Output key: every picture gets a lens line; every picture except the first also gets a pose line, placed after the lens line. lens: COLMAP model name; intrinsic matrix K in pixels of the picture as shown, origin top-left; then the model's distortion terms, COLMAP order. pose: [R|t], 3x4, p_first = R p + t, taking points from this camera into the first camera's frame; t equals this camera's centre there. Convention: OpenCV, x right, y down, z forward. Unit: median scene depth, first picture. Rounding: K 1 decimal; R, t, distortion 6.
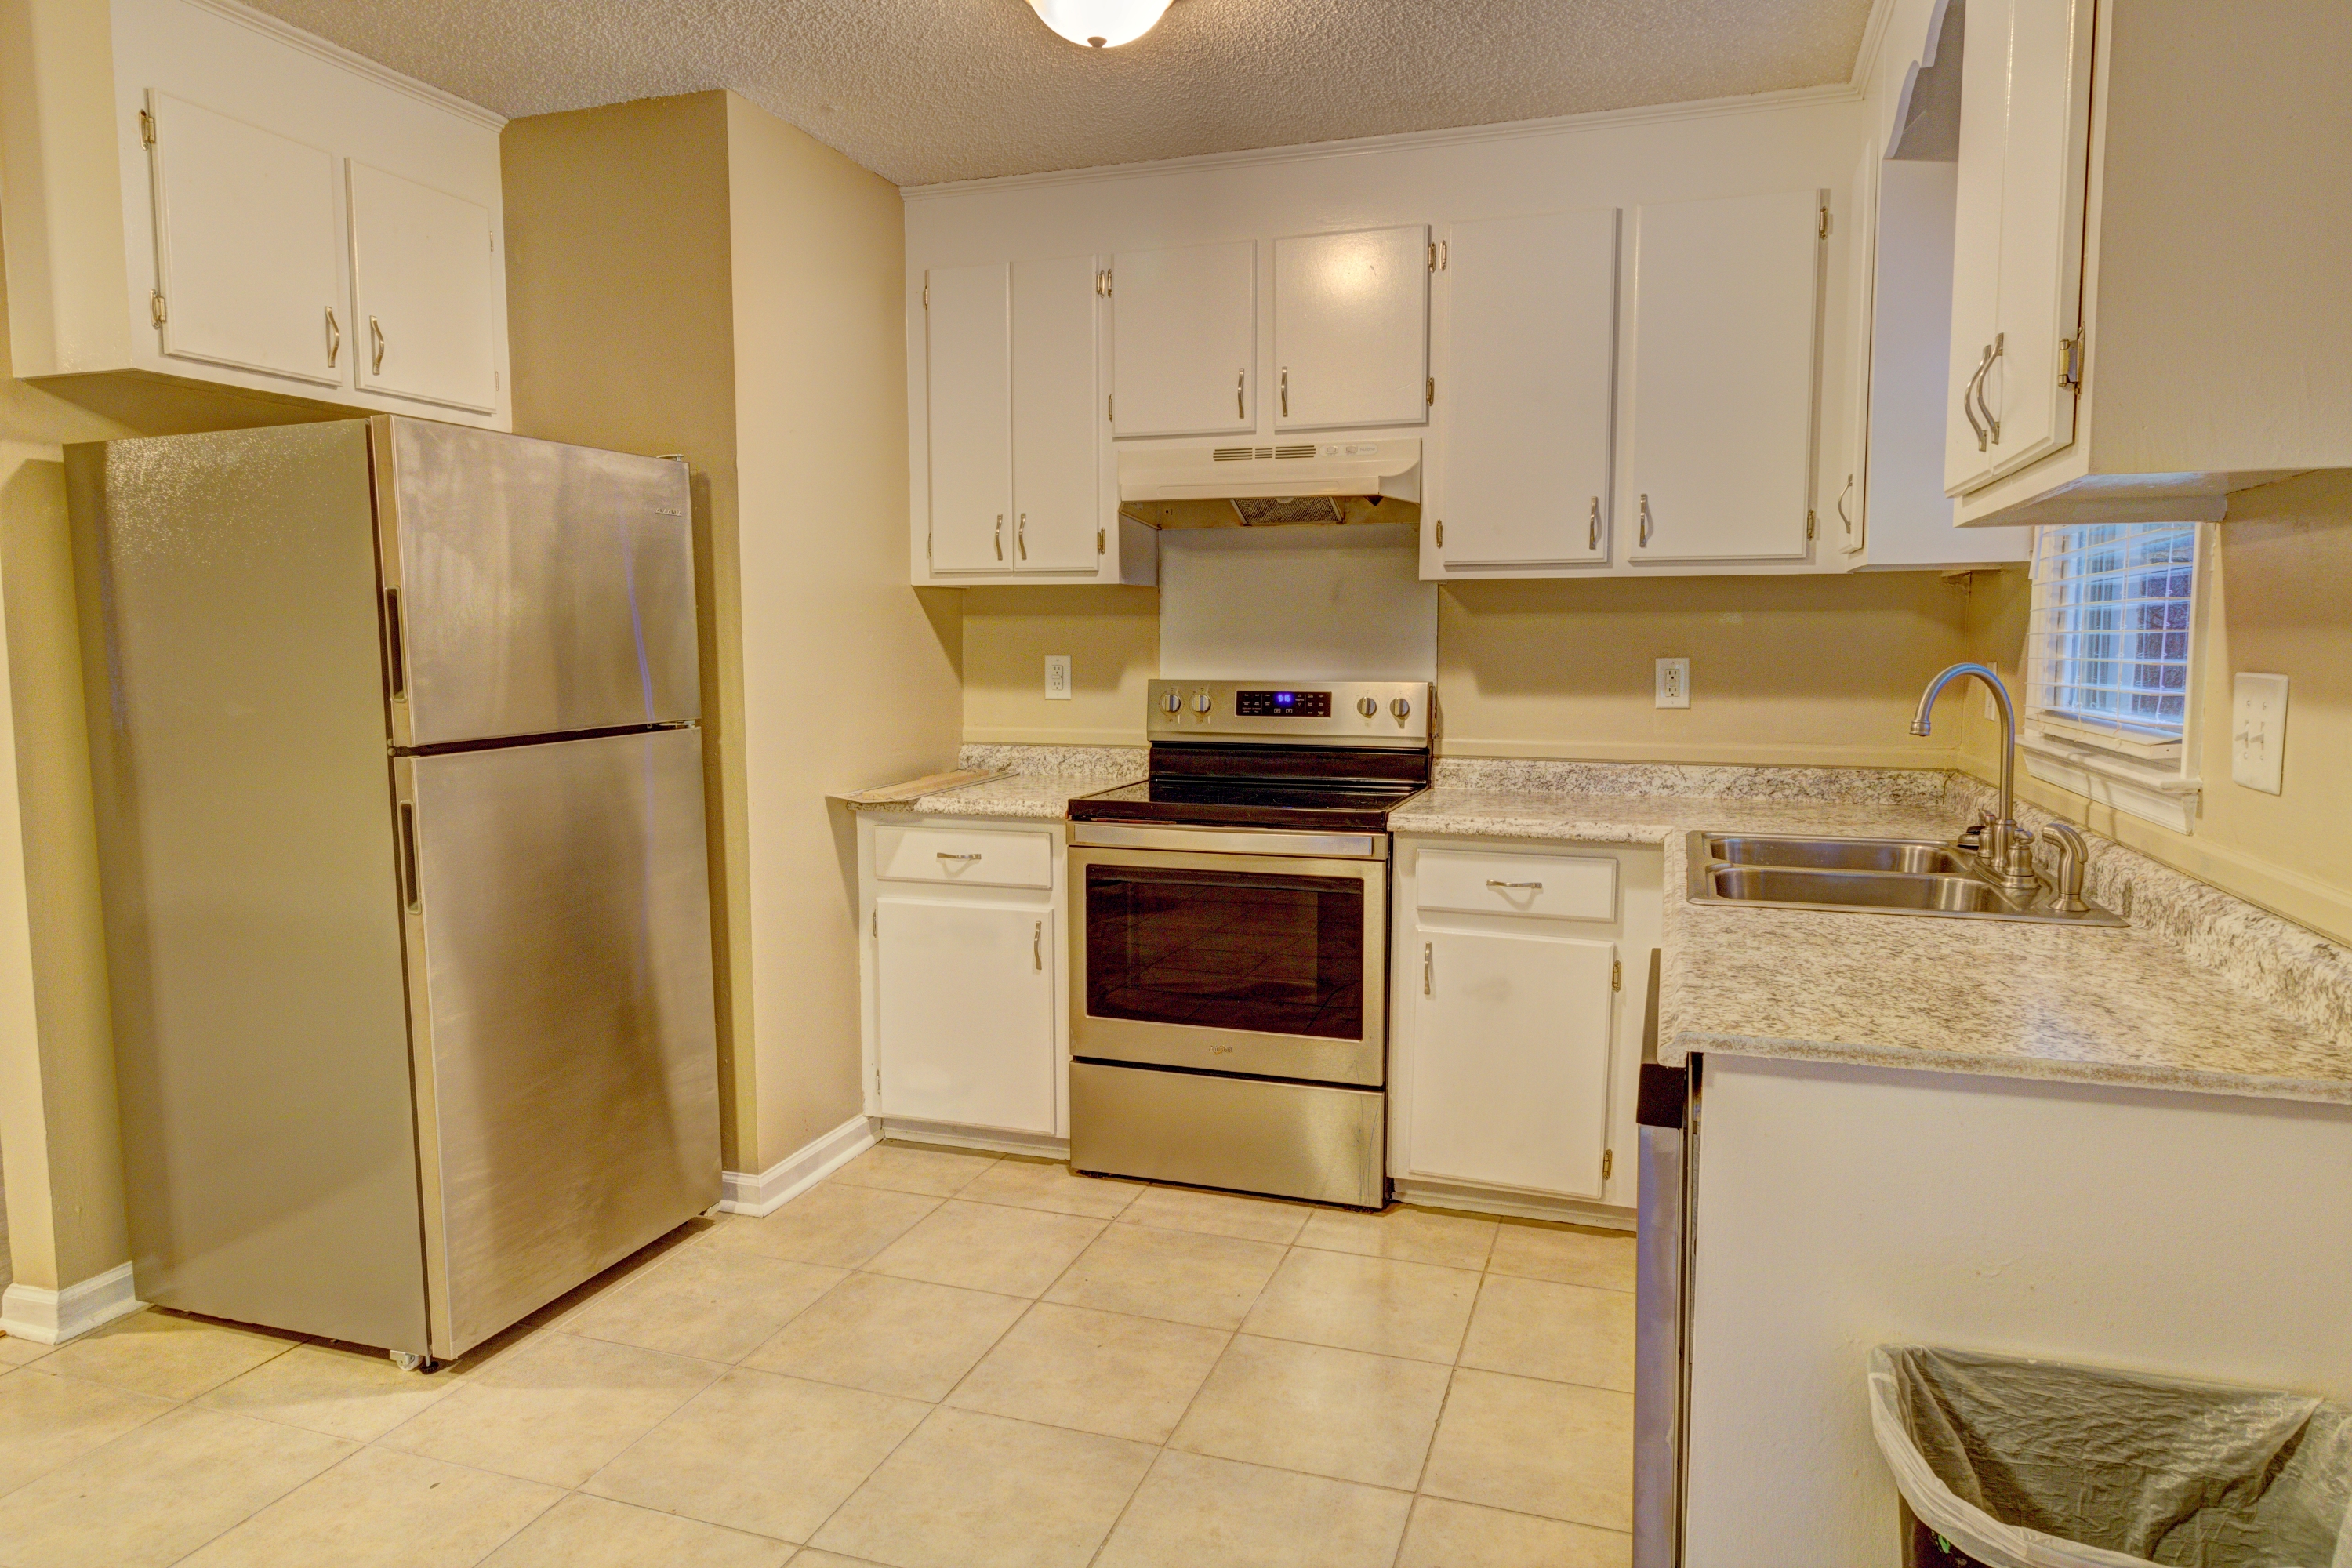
lens RADIAL K [[1461.5, 0, 1175.2], [0, 1461.5, 787.0], [0, 0, 1]] dist [0.003101, 0.000819]
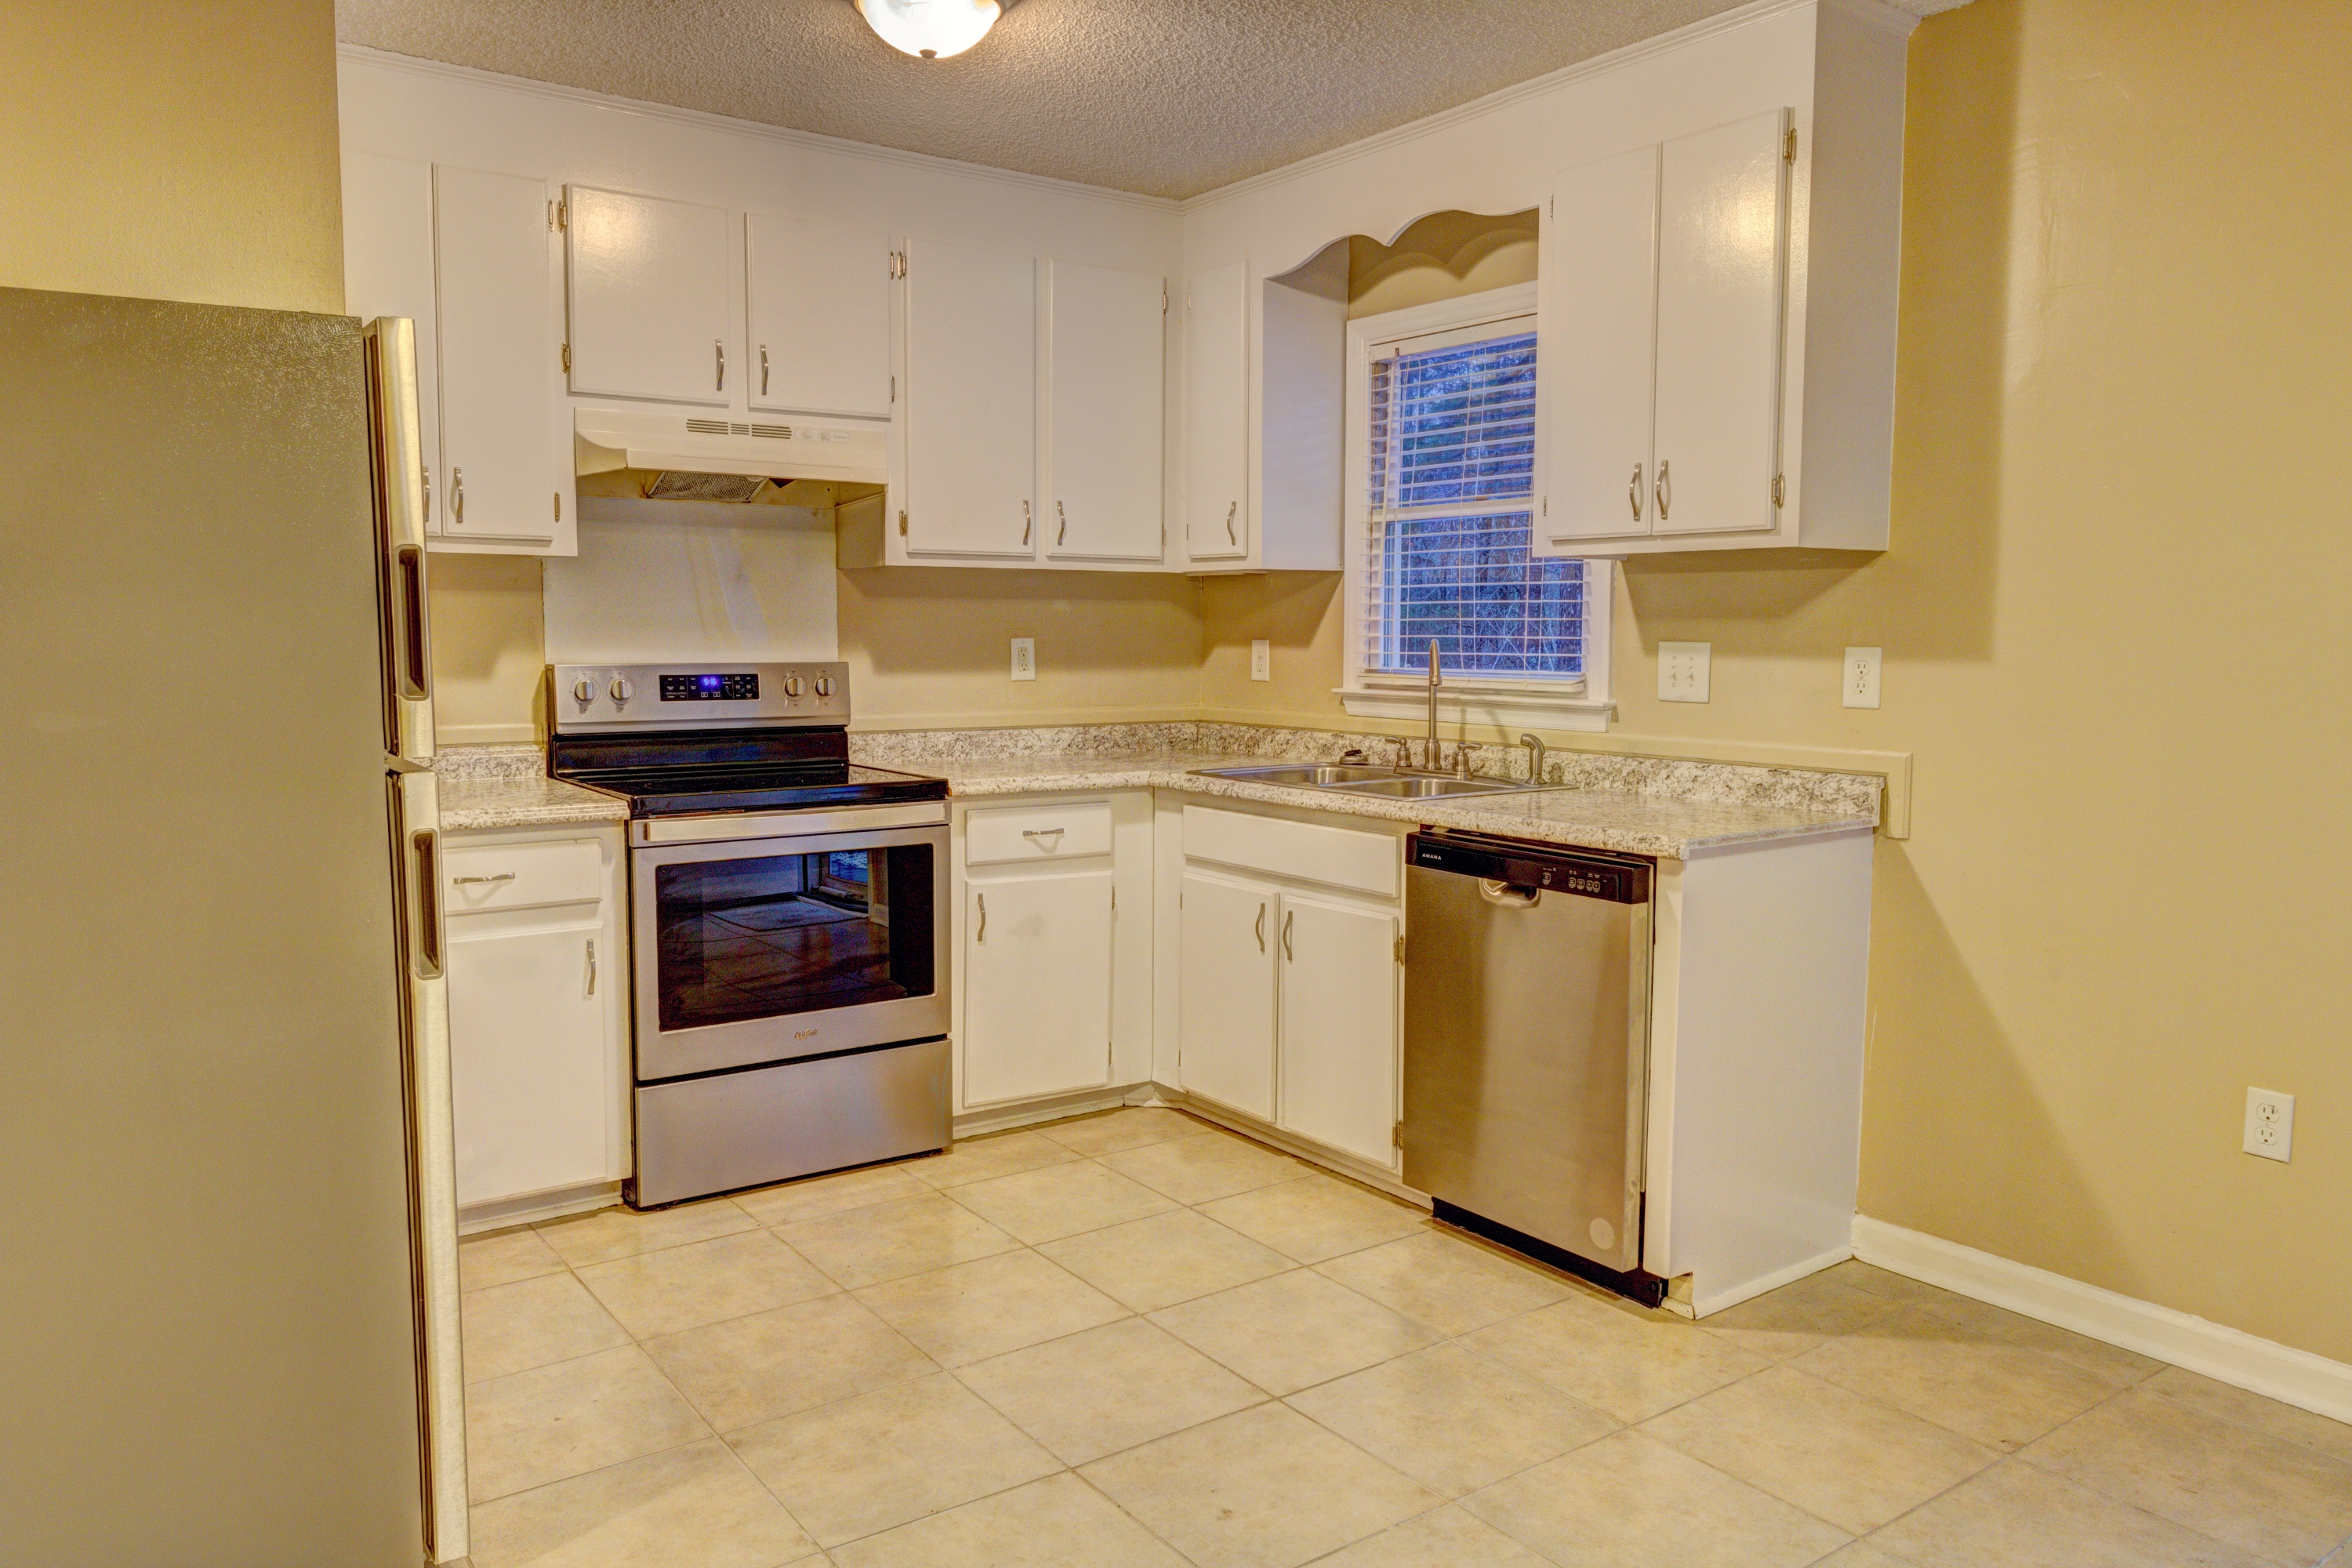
lens RADIAL K [[1672.7, 0, 1176.8], [0, 1672.7, 787.0], [0, 0, 1]] dist [0.030546, -0.004208]
pose [[0.581267, -0.076808, 0.810080, -0.707918], [0.076980, 0.996261, 0.039224, -0.012324], [-0.810063, 0.039560, 0.585006, 0.119676]]
